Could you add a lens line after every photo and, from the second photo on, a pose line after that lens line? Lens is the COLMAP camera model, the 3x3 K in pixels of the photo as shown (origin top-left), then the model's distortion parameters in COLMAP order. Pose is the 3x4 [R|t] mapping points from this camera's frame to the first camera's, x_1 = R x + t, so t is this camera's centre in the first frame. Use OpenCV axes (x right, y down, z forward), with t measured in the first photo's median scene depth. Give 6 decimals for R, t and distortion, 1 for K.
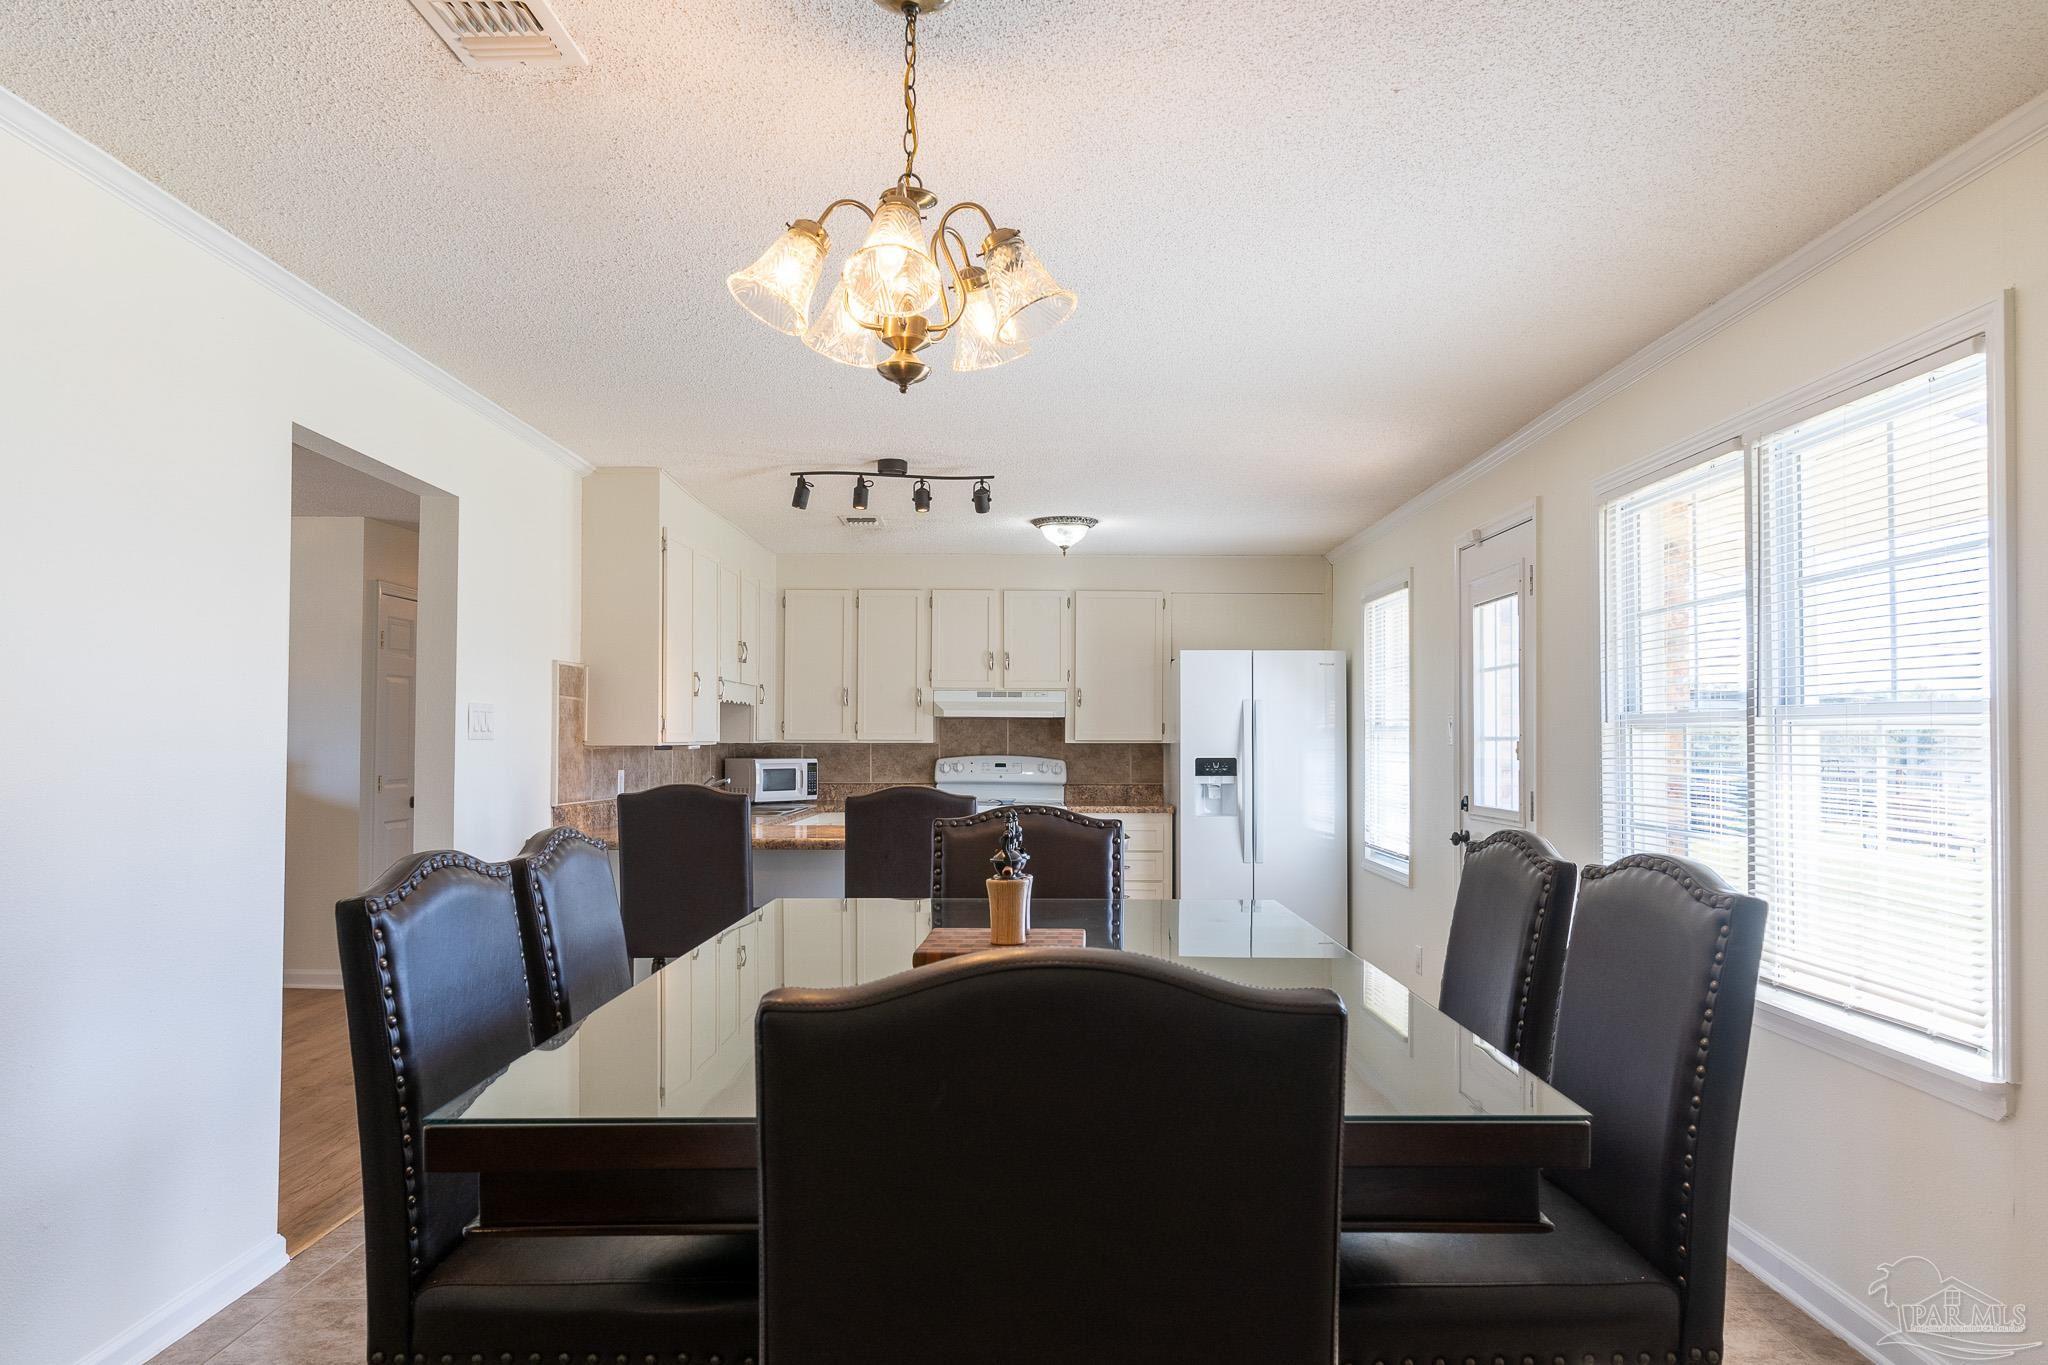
lens RADIAL K [[1364.6, 0, 1025.6], [0, 1364.6, 694.8], [0, 0, 1]] dist [-0.000102, 0.000075]
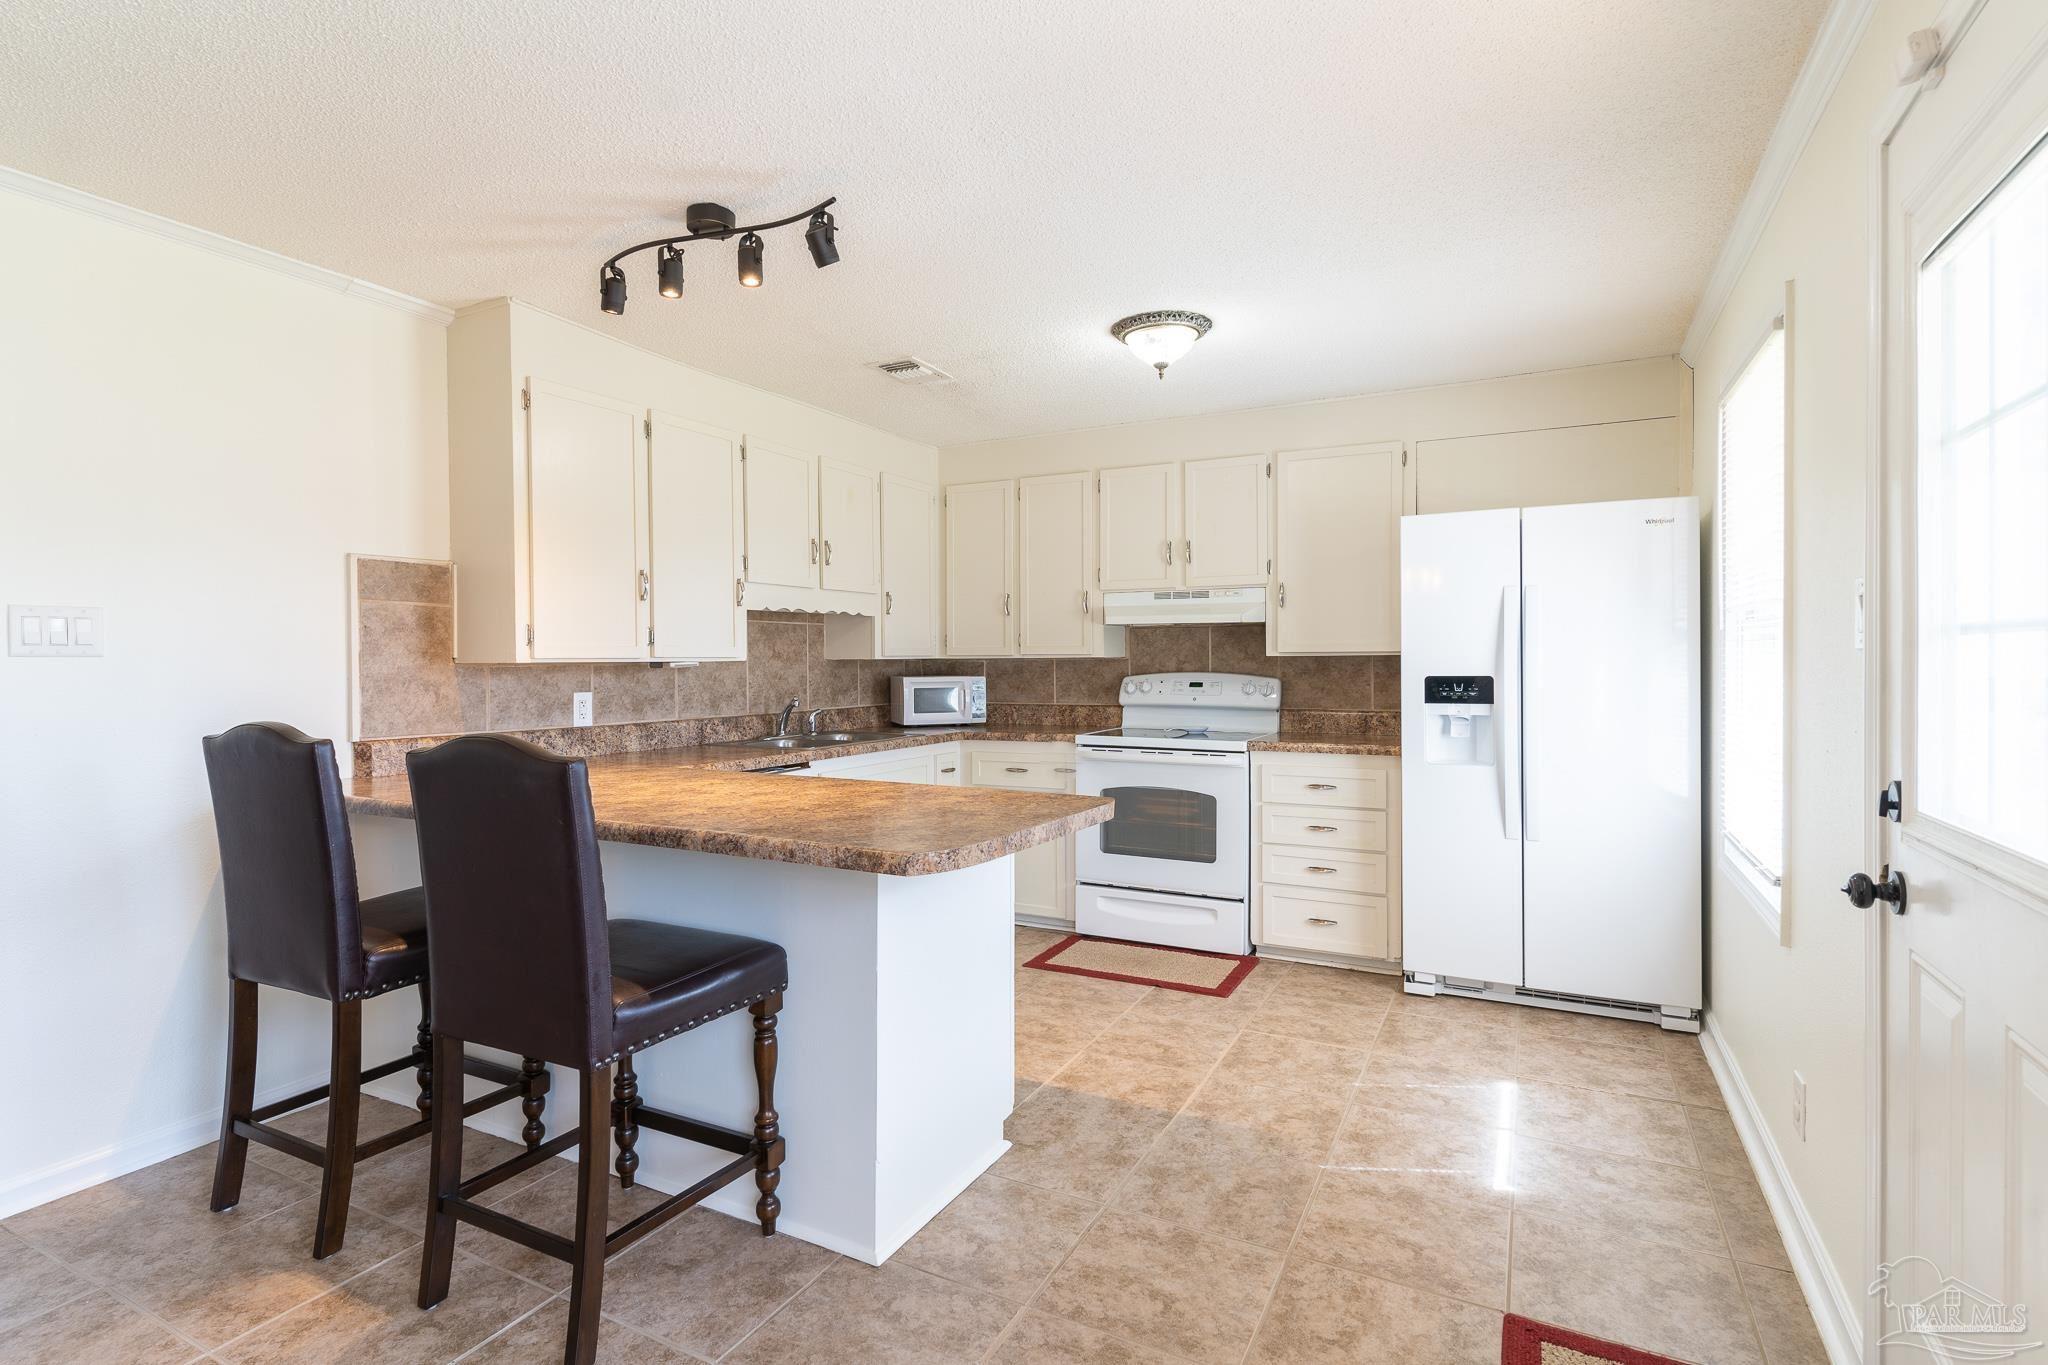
lens RADIAL K [[985.8, 0, 1014.5], [0, 985.8, 669.1], [0, 0, 1]] dist [-0.001467, 0.000062]
pose [[0.879452, -0.003570, -0.475974, 0.167537], [0.024529, 0.998983, 0.037828, 0.018553], [0.475355, -0.044943, 0.878646, 0.453689]]
